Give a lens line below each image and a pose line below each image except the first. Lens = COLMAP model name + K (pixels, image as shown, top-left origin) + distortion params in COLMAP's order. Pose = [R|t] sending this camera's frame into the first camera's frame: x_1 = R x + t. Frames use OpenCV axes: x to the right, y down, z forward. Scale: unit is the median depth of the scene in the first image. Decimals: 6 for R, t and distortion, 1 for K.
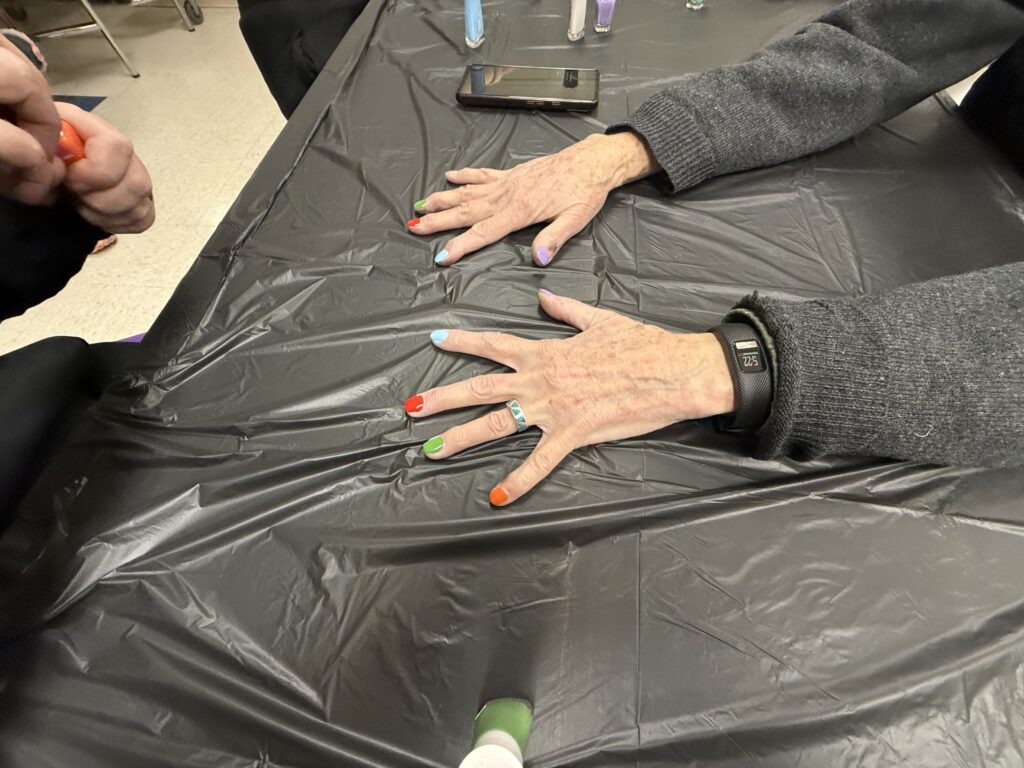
lens RADIAL K [[410.3, 0, 512.0], [0, 410.3, 384.0], [0, 0, 1]] dist [-0.001600, -0.000118]
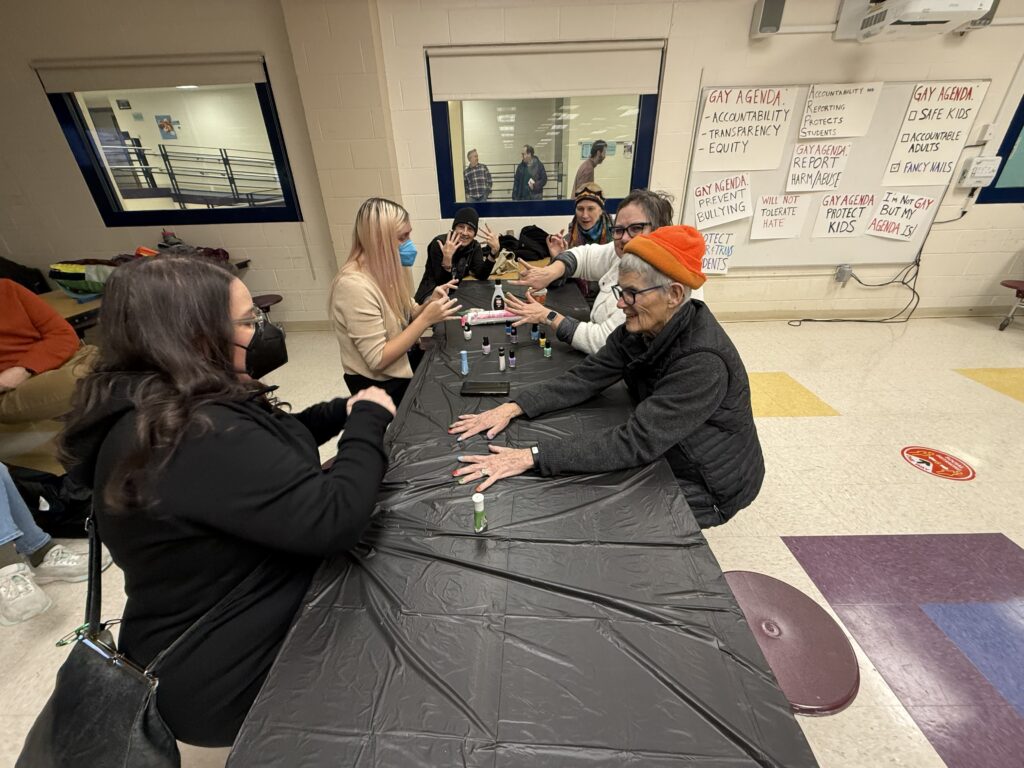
lens RADIAL K [[410.3, 0, 512.0], [0, 410.3, 384.0], [0, 0, 1]] dist [-0.001600, -0.000118]
pose [[0.996617, -0.045309, 0.068562, 0.041113], [0.074258, 0.853901, -0.515111, 0.973500], [-0.035206, 0.518460, 0.854377, -1.930243]]
